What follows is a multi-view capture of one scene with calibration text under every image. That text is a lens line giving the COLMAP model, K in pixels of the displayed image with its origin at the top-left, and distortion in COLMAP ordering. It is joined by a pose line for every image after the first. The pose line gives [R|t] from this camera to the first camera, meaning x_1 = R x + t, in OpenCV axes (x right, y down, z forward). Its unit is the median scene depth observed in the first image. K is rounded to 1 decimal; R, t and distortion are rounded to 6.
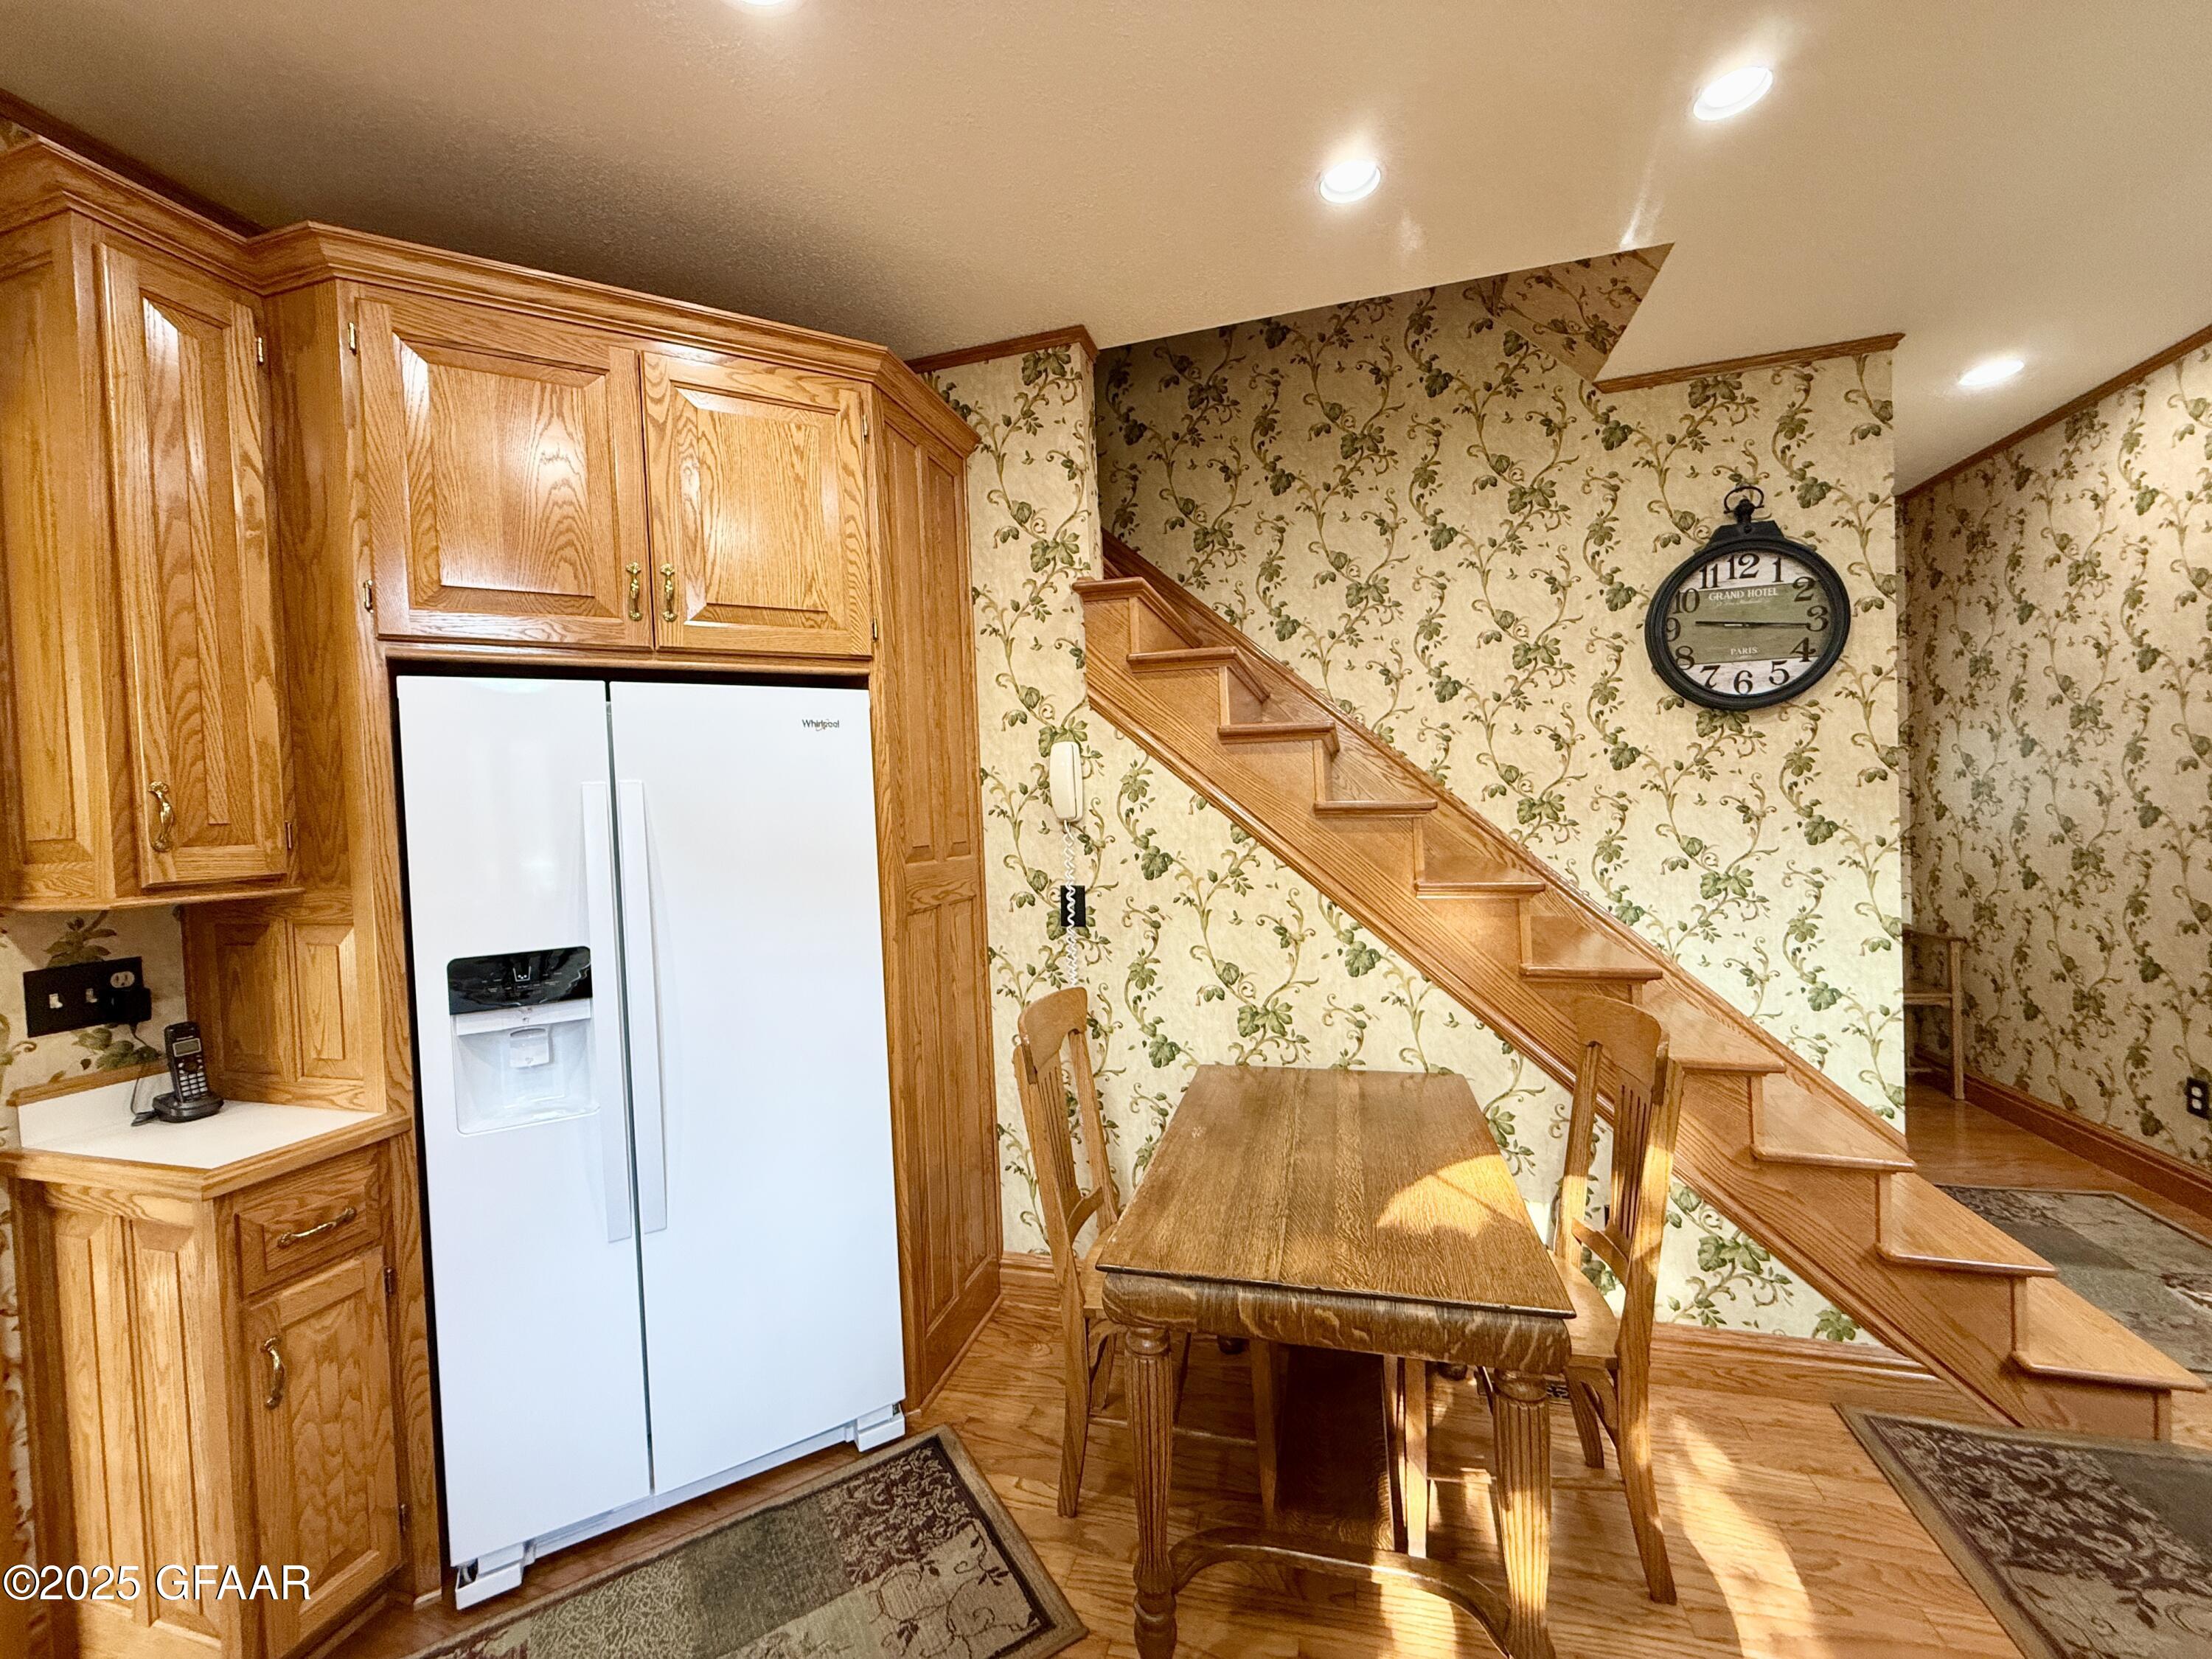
lens RADIAL K [[876.4, 0, 1096.1], [0, 876.4, 830.1], [0, 0, 1]] dist [0.002693, -0.000430]
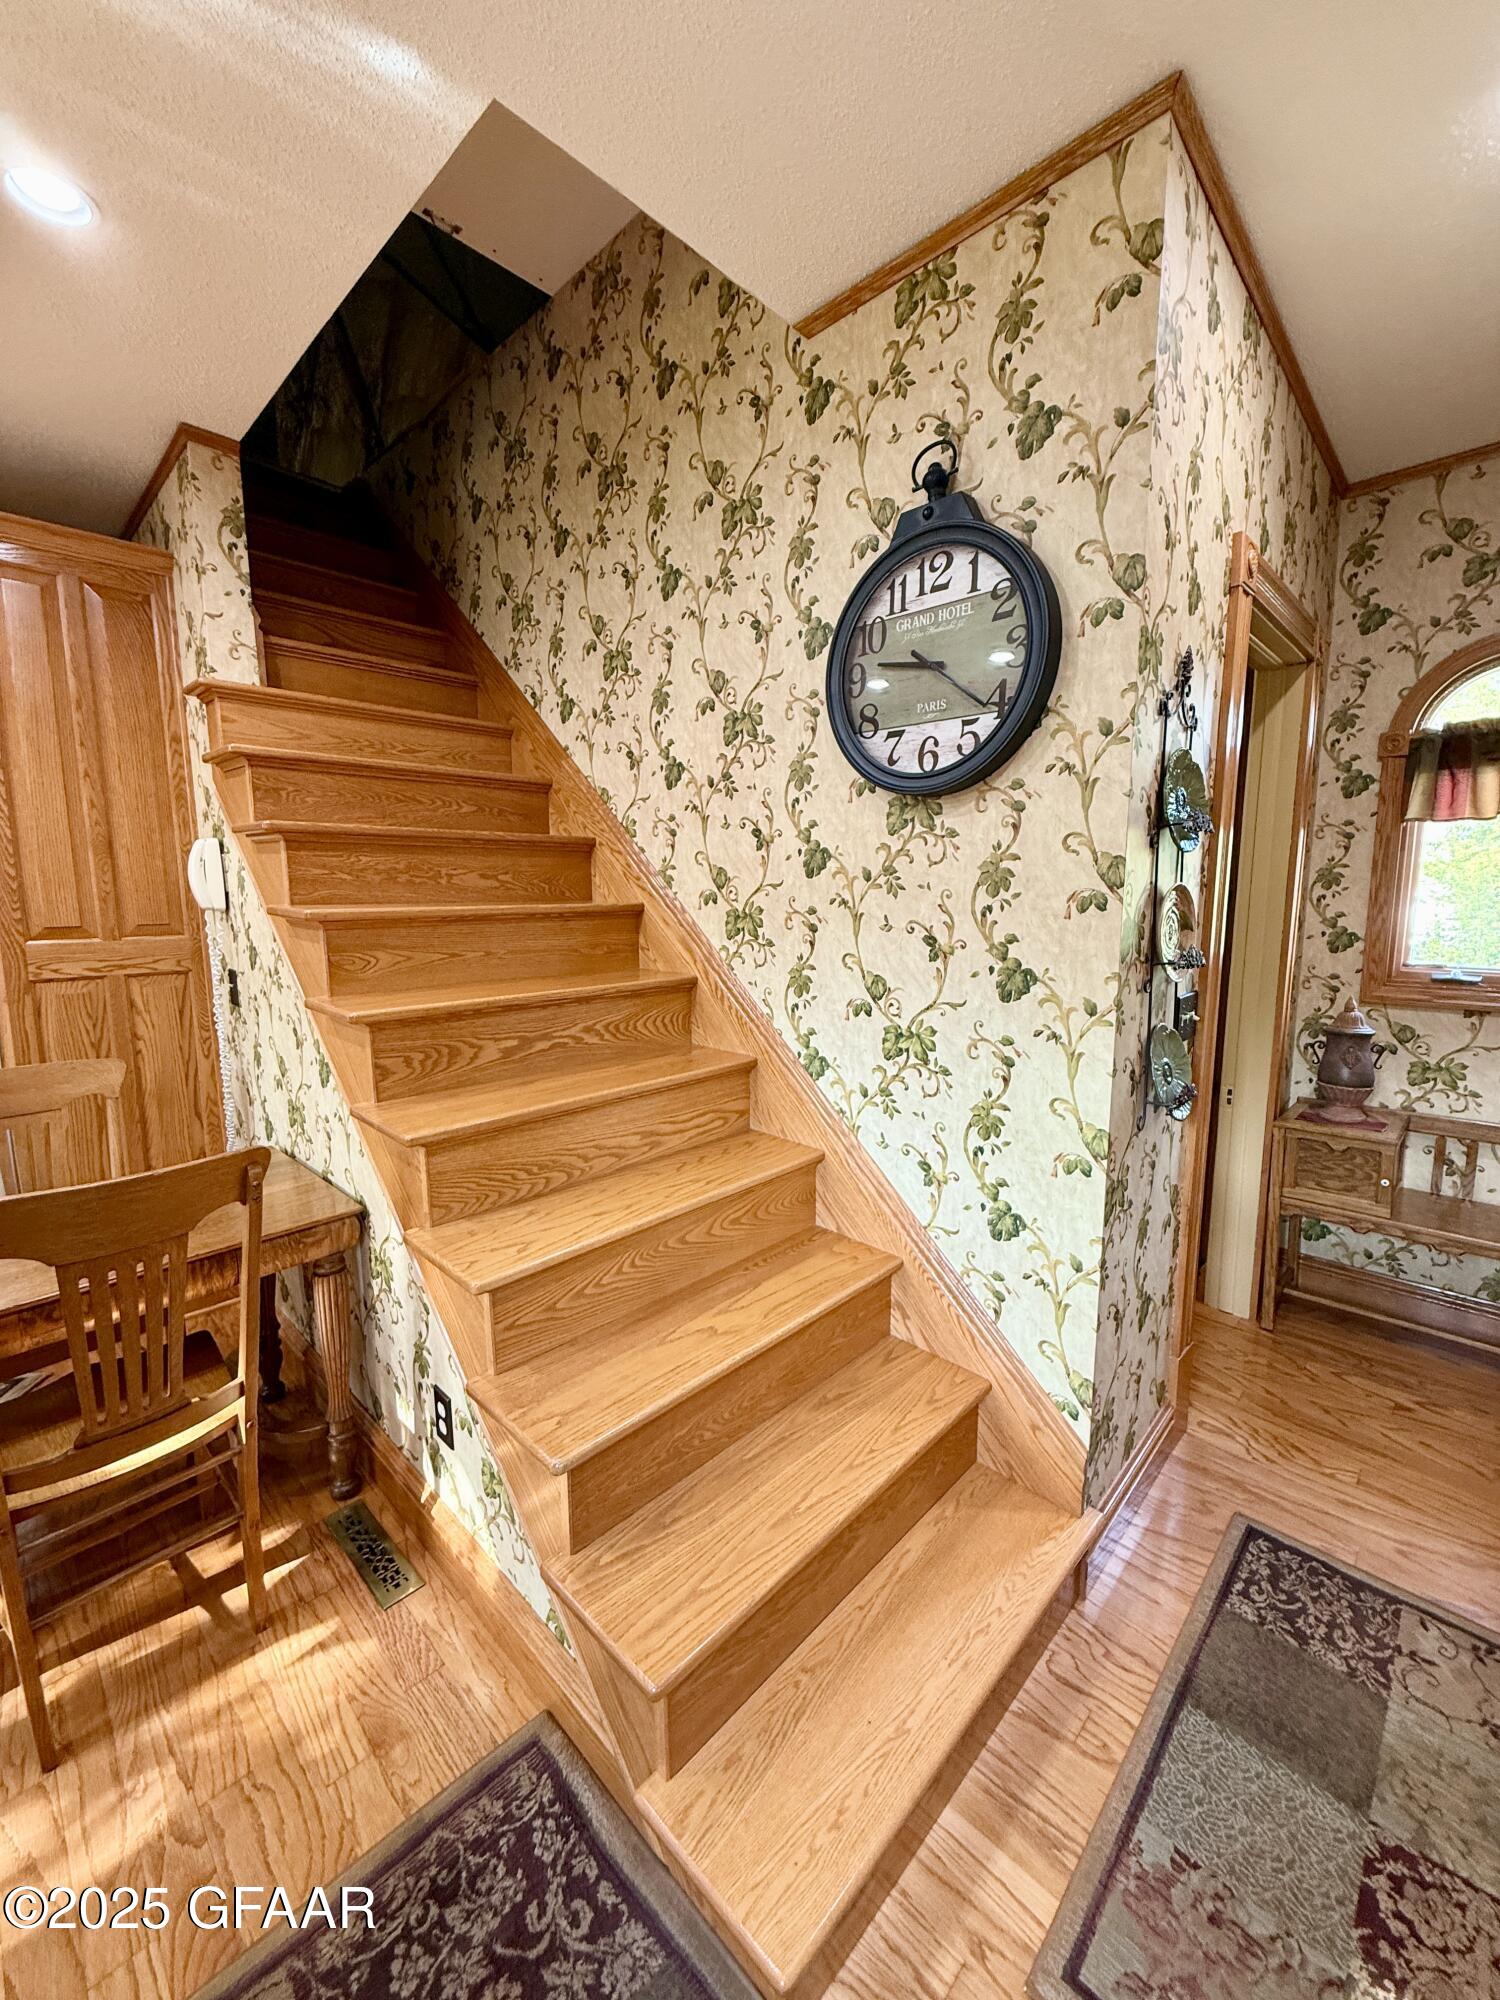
lens RADIAL K [[792.4, 0, 760.4], [0, 792.4, 993.0], [0, 0, 1]] dist [0.002693, -0.000430]
pose [[0.881934, 0.099485, -0.460754, 1.097308], [-0.042462, 0.990268, 0.132540, -0.072877], [0.469456, -0.097328, 0.877576, 0.455309]]
